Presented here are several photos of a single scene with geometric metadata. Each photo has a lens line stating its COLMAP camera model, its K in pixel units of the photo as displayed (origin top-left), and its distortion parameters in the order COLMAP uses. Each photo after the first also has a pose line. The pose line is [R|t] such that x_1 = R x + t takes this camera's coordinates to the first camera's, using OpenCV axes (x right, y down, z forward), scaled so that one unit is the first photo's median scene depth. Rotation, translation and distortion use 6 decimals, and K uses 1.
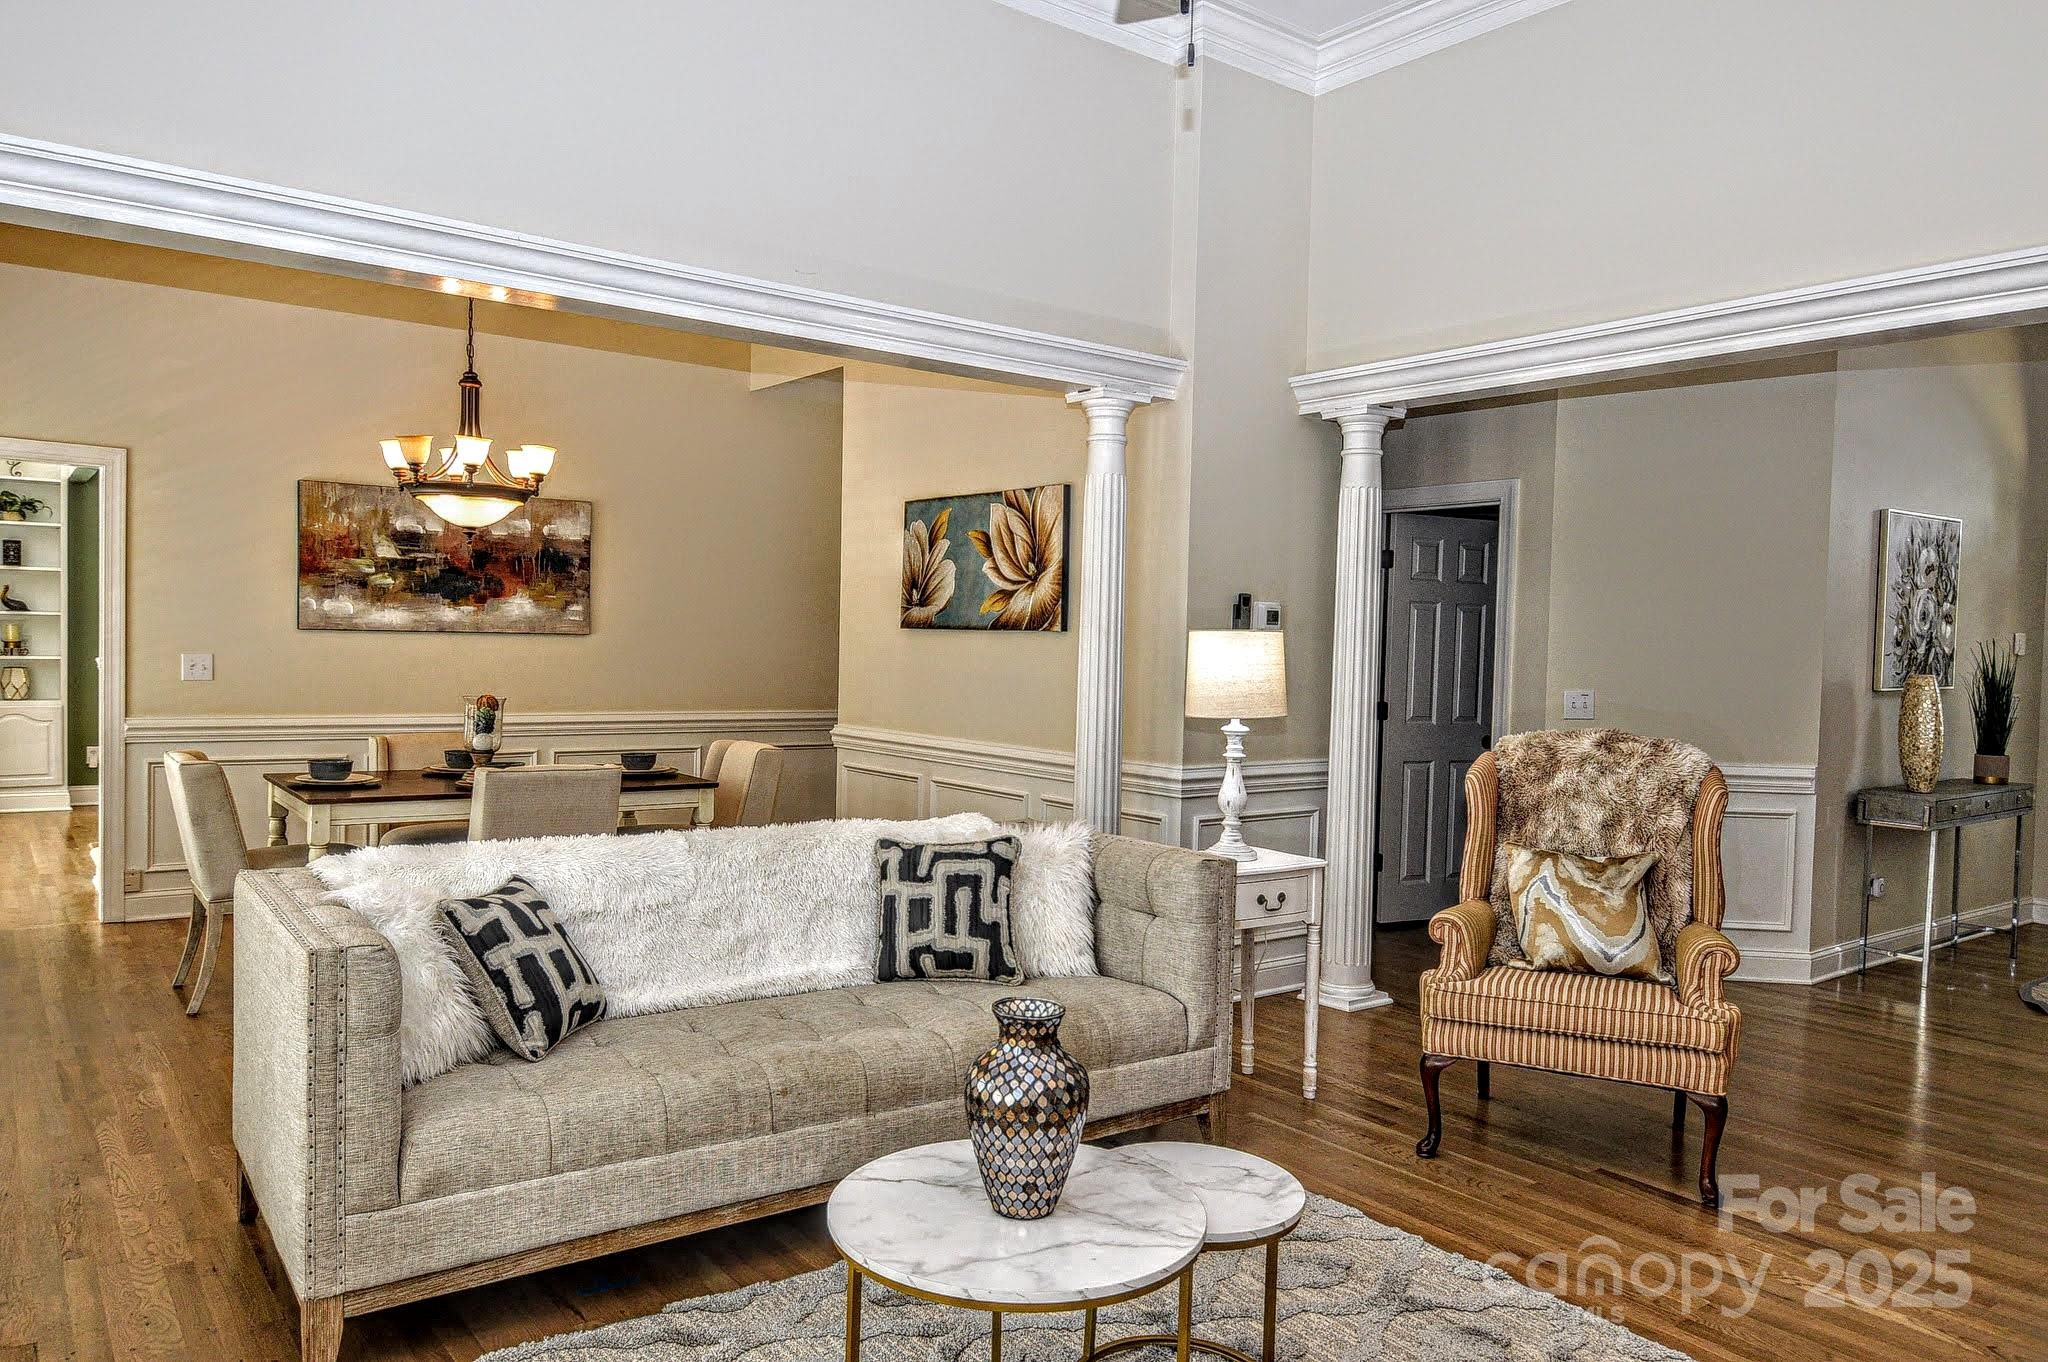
lens RADIAL K [[1389.2, 0, 1024.0], [0, 1389.2, 681.0], [0, 0, 1]] dist [0.002711, -0.003857]
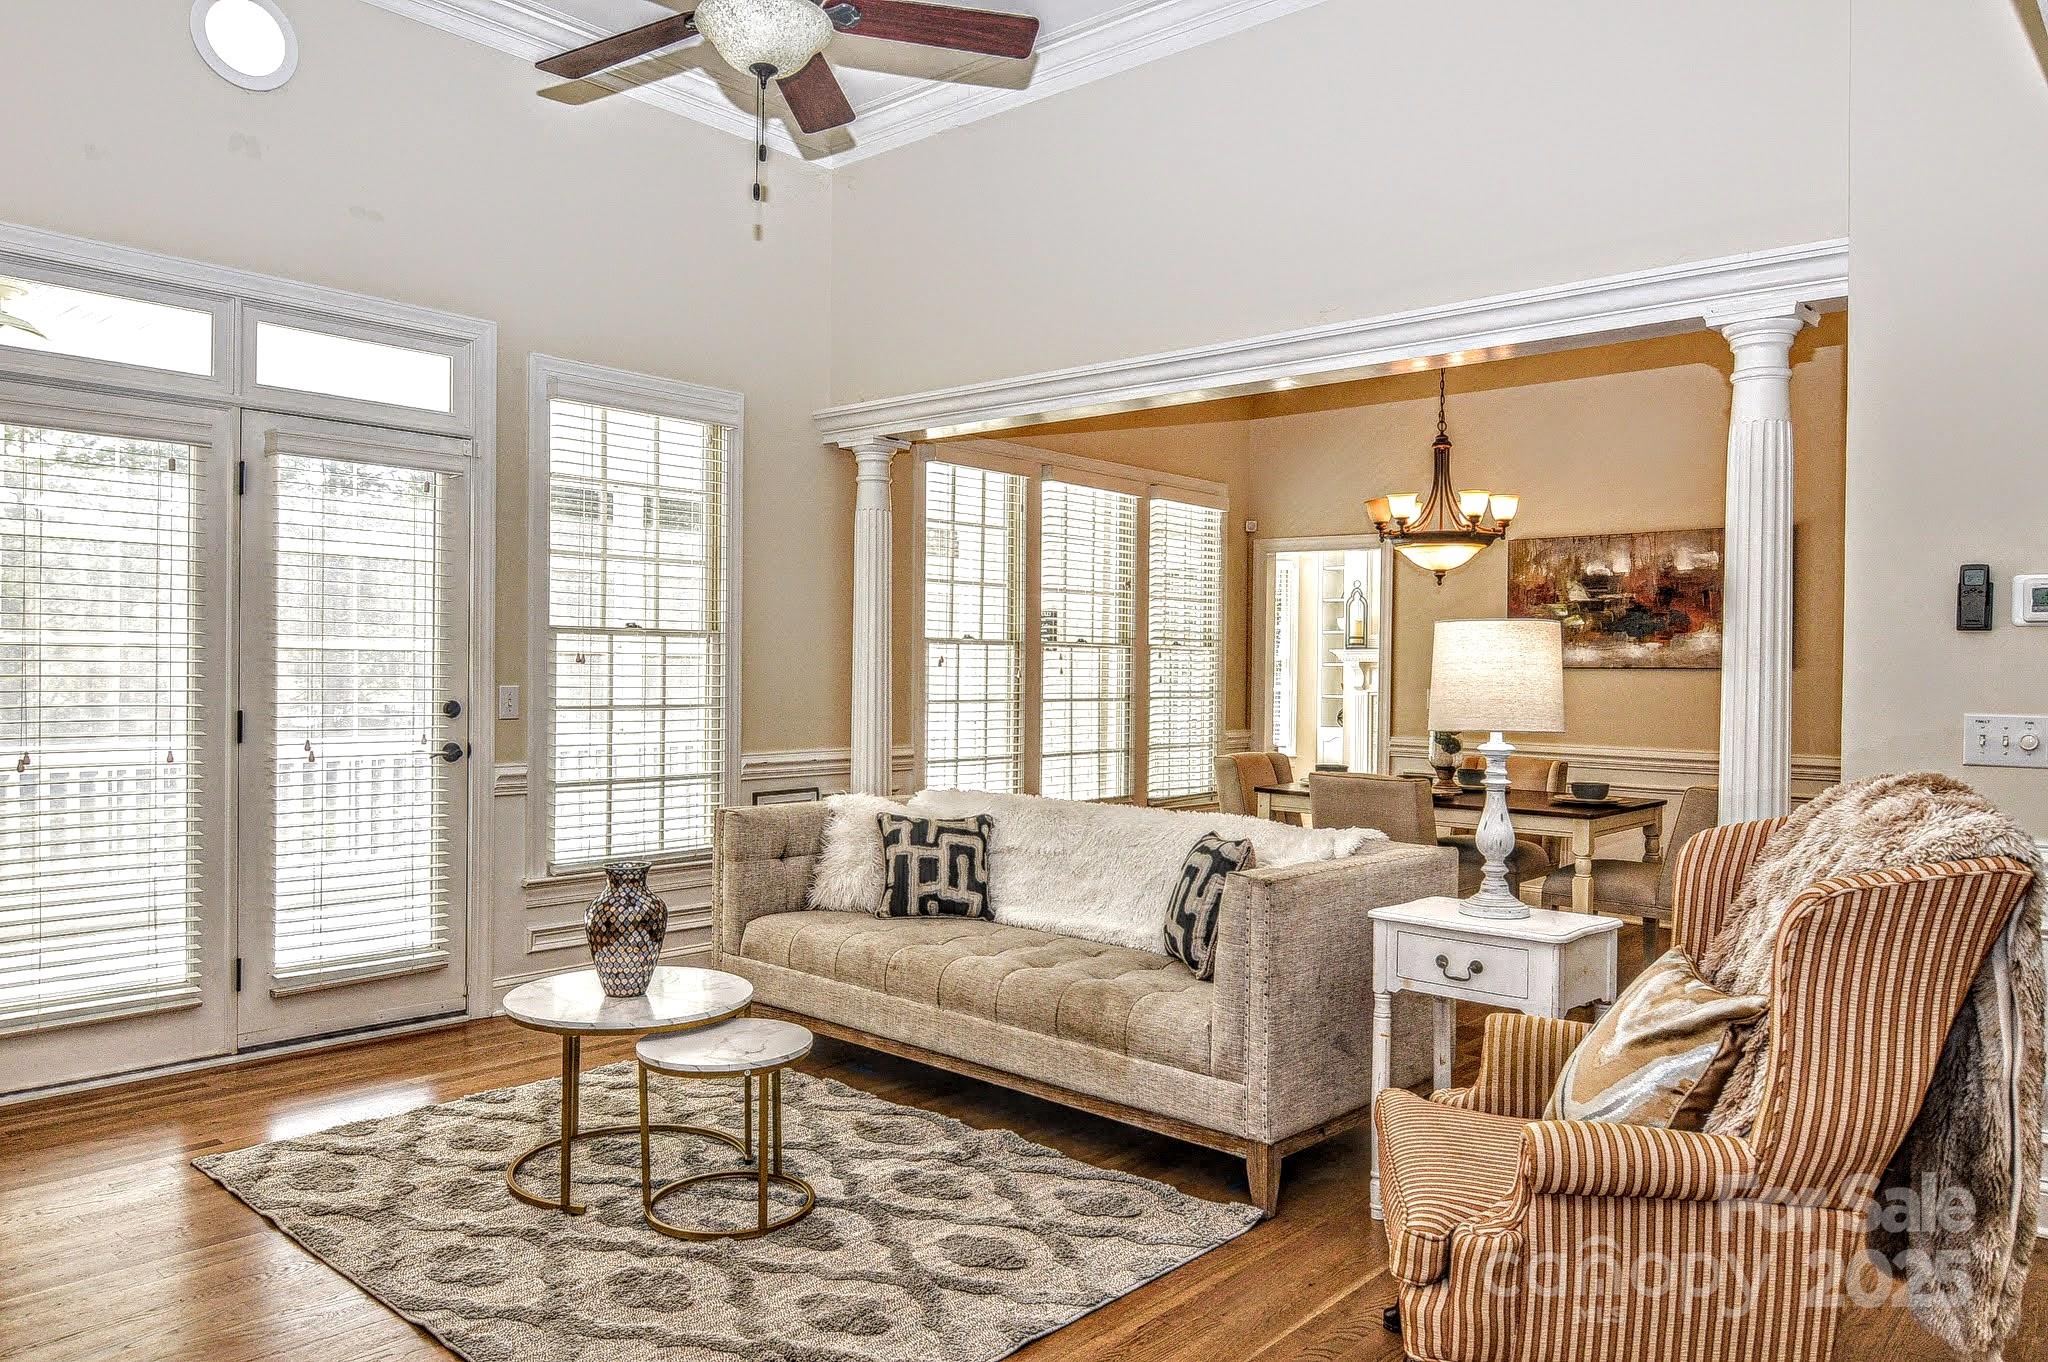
lens RADIAL K [[1389.2, 0, 1024.0], [0, 1389.2, 681.0], [0, 0, 1]] dist [0.002711, -0.003857]
pose [[0.220671, -0.014453, -0.975241, 0.519902], [-0.037916, 0.999007, -0.023385, 0.016150], [0.974611, 0.042137, 0.219904, 0.349994]]
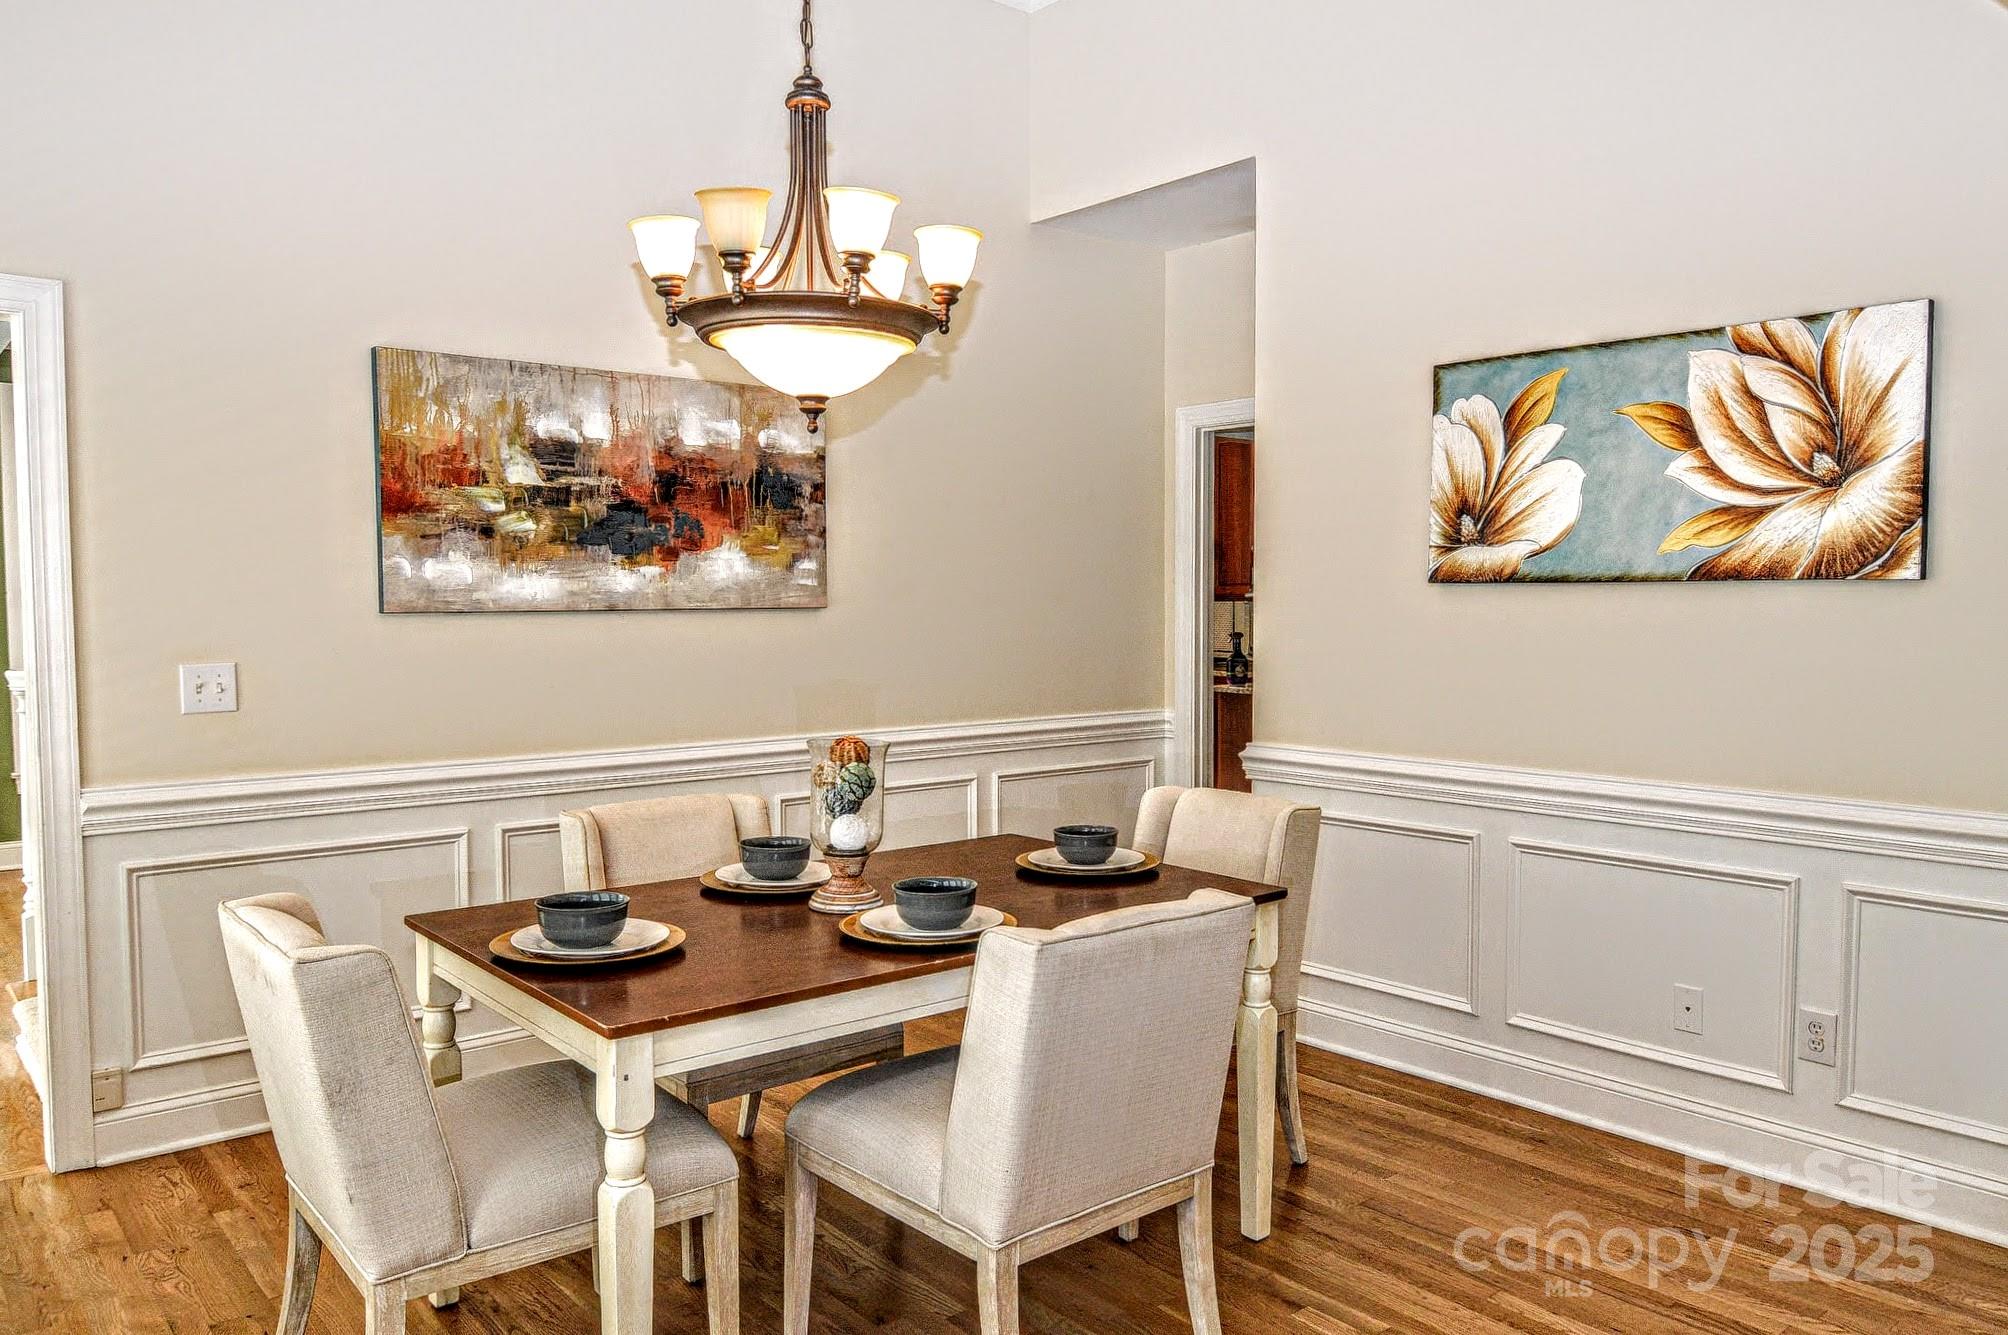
lens RADIAL K [[1390.3, 0, 1004.0], [0, 1390.3, 667.5], [0, 0, 1]] dist [0.010295, -0.022656]
pose [[0.997845, -0.030035, 0.058342, -0.303572], [0.028836, 0.999357, 0.021288, -0.020008], [-0.058944, -0.019560, 0.998070, 0.421083]]
